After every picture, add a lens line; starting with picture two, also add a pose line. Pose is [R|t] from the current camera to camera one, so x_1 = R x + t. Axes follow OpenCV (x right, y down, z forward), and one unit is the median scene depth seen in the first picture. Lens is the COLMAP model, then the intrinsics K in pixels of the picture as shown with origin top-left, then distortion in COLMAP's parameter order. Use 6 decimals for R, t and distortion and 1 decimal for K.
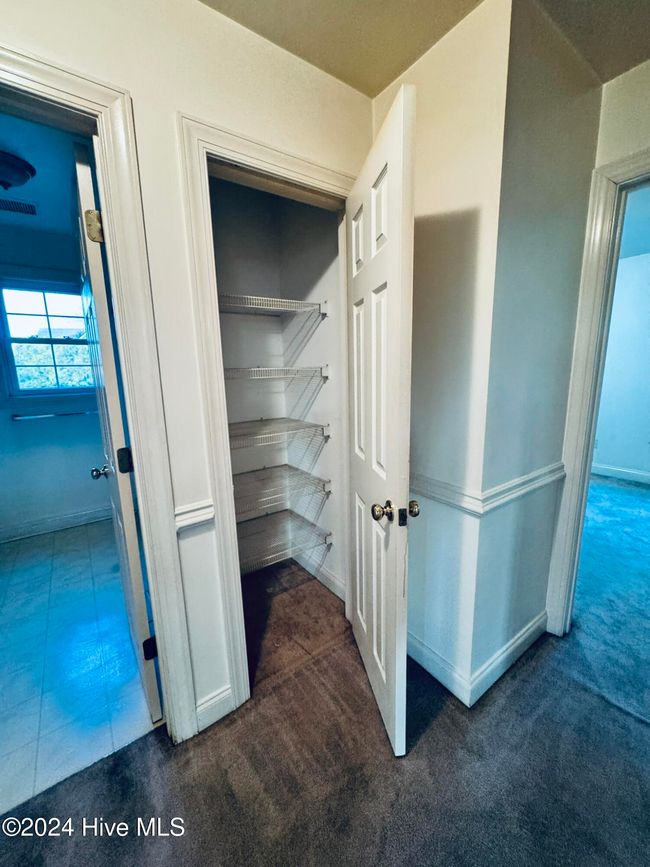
lens RADIAL K [[346.7, 0, 327.8], [0, 346.7, 435.4], [0, 0, 1]] dist [-0.001869, 0.000102]
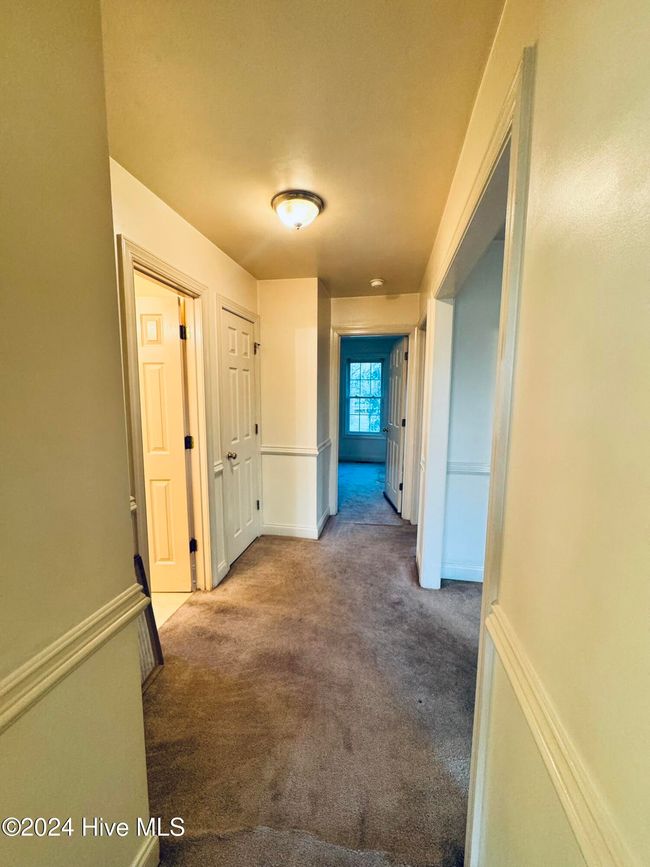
lens RADIAL K [[346.7, 0, 324.4], [0, 346.7, 433.7], [0, 0, 1]] dist [-0.001869, 0.000102]
pose [[0.728034, -0.053179, 0.683475, -1.149578], [0.103318, 0.994111, -0.032705, 0.140030], [-0.677711, 0.094425, 0.729241, -0.845626]]
